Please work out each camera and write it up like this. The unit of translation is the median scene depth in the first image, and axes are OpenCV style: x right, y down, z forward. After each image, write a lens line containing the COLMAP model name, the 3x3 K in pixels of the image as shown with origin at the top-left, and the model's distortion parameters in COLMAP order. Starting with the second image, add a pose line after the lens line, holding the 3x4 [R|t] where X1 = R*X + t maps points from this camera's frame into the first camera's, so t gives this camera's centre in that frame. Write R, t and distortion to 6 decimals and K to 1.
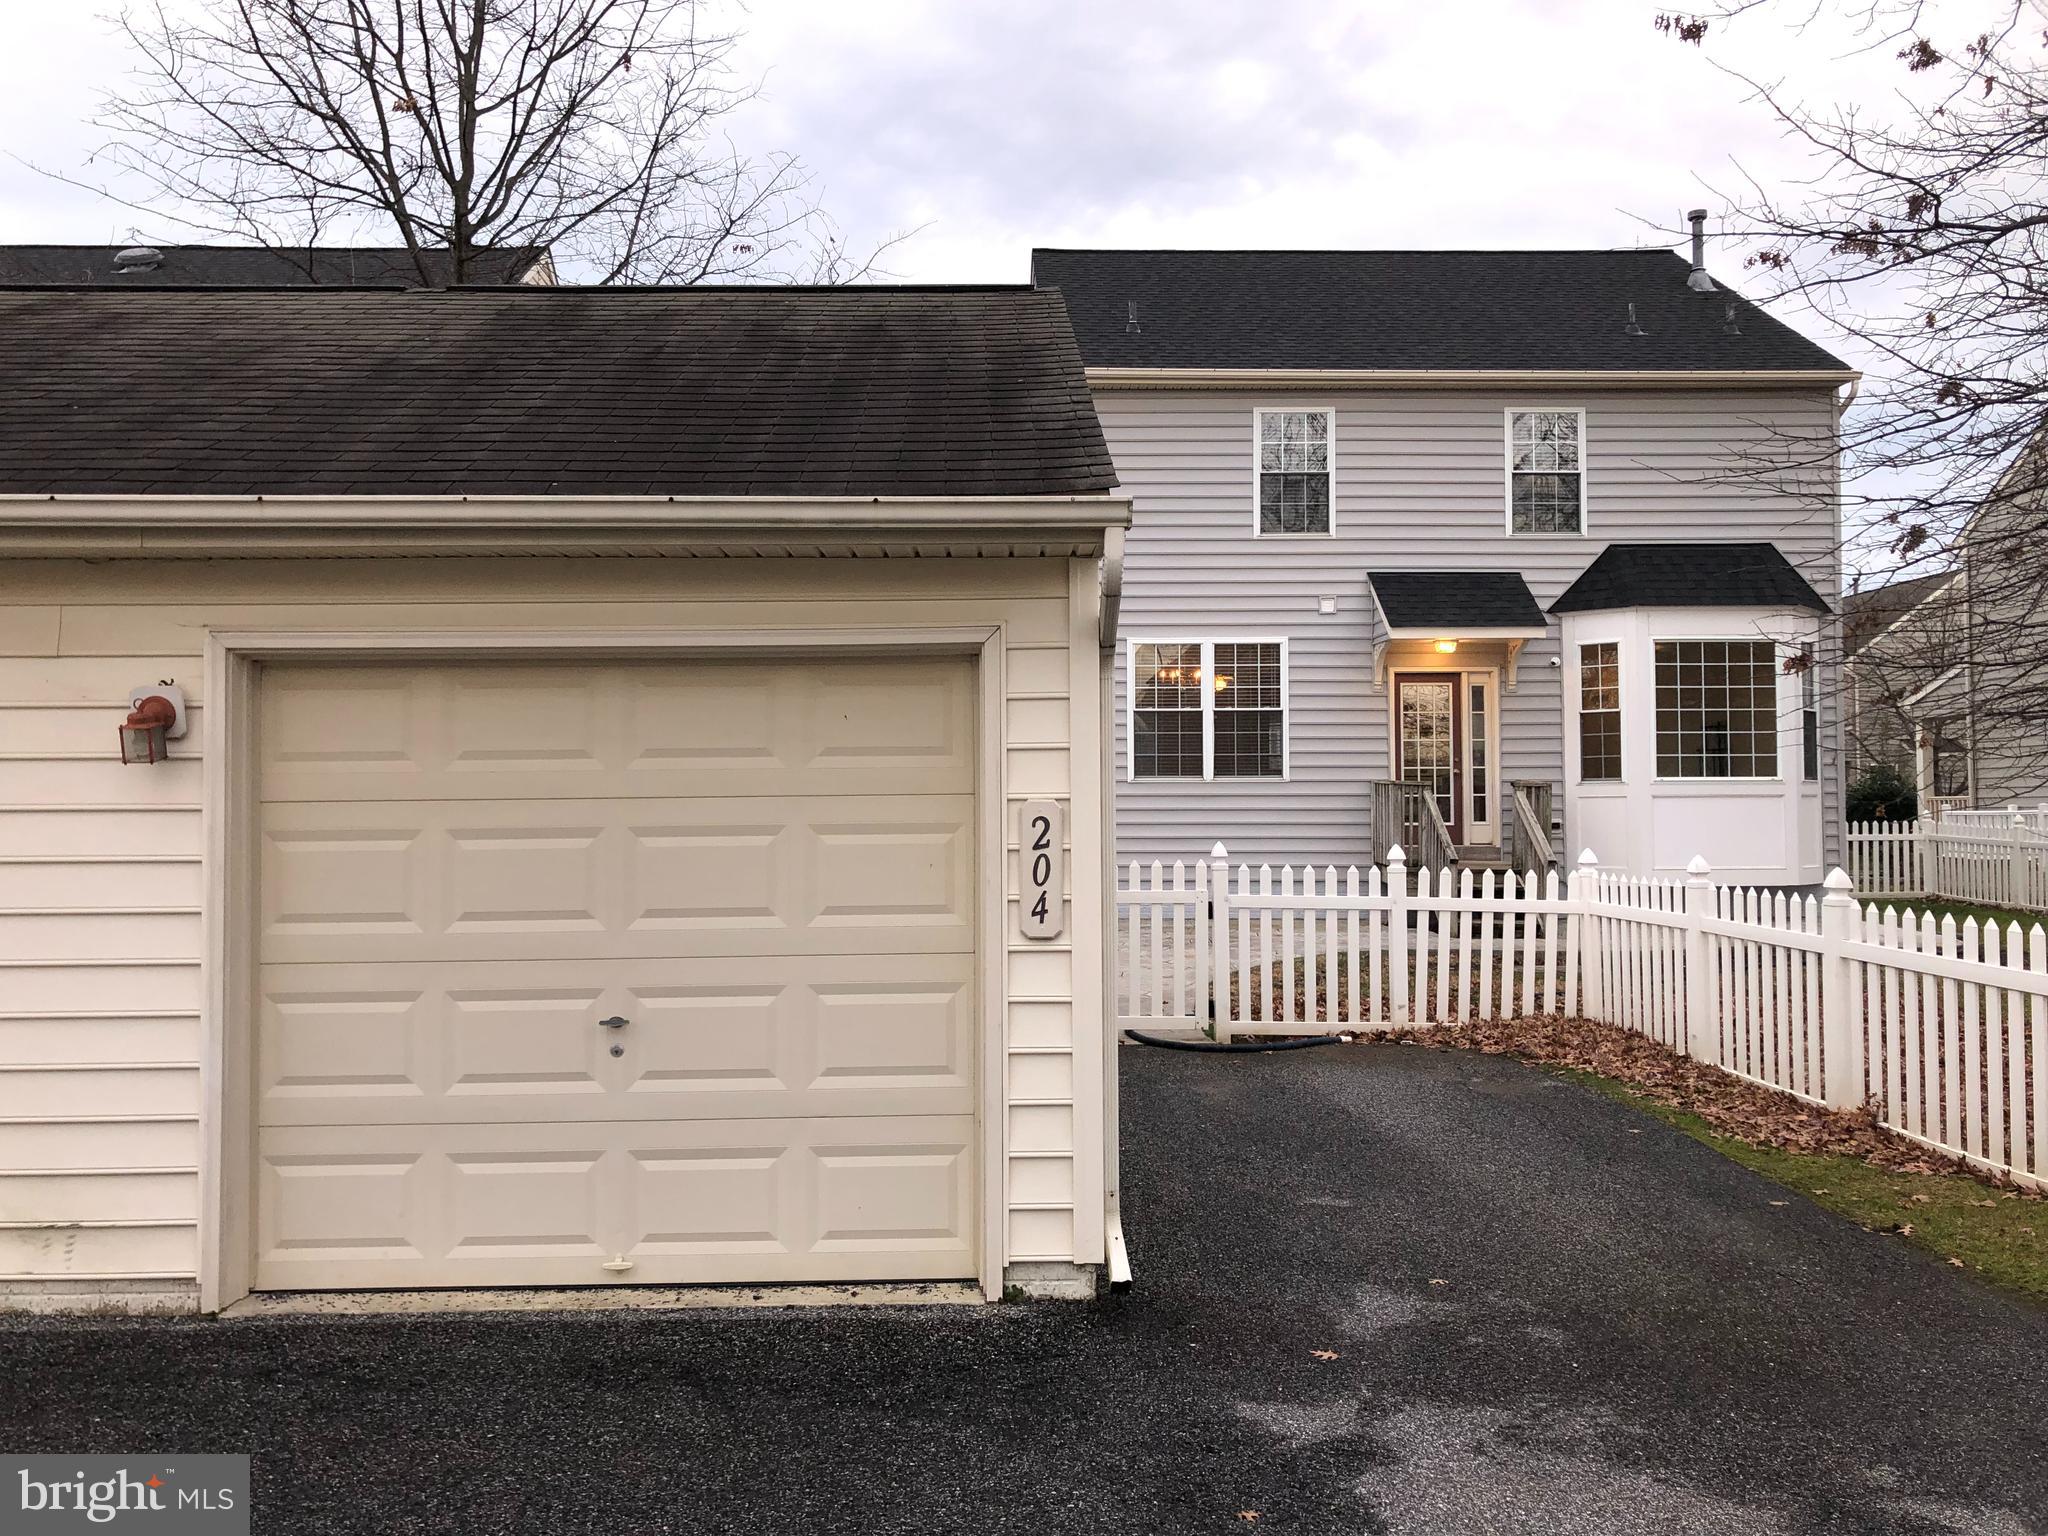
lens RADIAL K [[1669.7, 0, 1021.8], [0, 1669.7, 827.9], [0, 0, 1]] dist [0.084642, -0.147049]
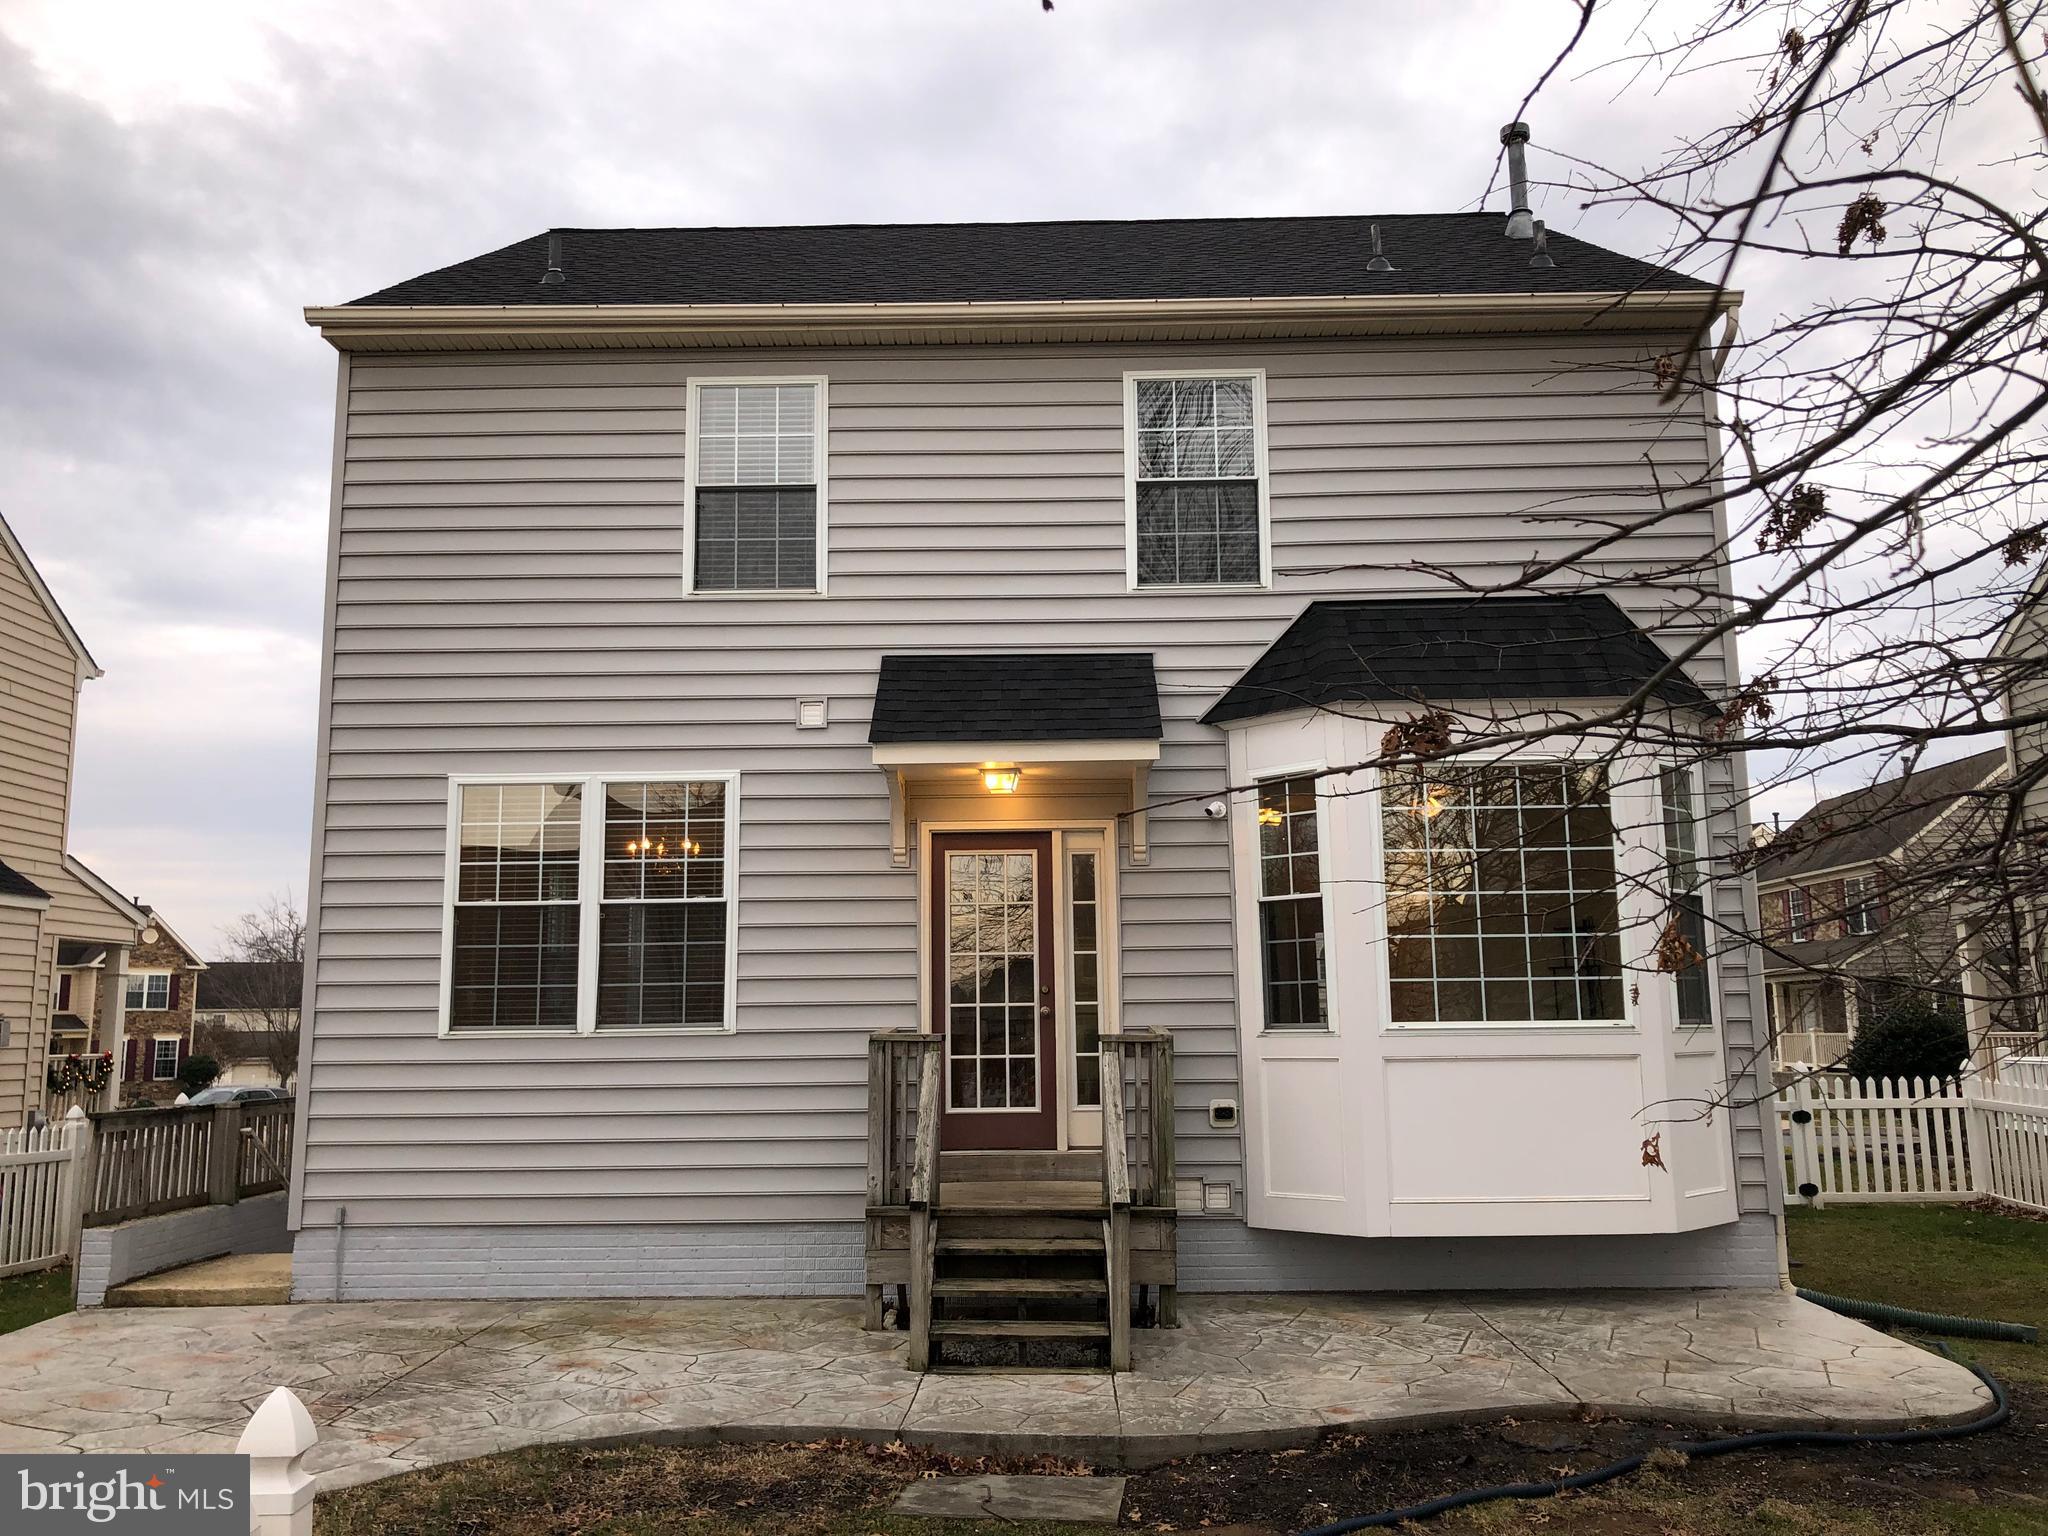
lens RADIAL K [[1691.4, 0, 1037.0], [0, 1691.4, 783.3], [0, 0, 1]] dist [0.031121, -0.008532]
pose [[0.999139, -0.014730, -0.038798, 0.279747], [0.008624, 0.988173, -0.153100, -0.023025], [0.040594, 0.152633, 0.987449, 0.450850]]
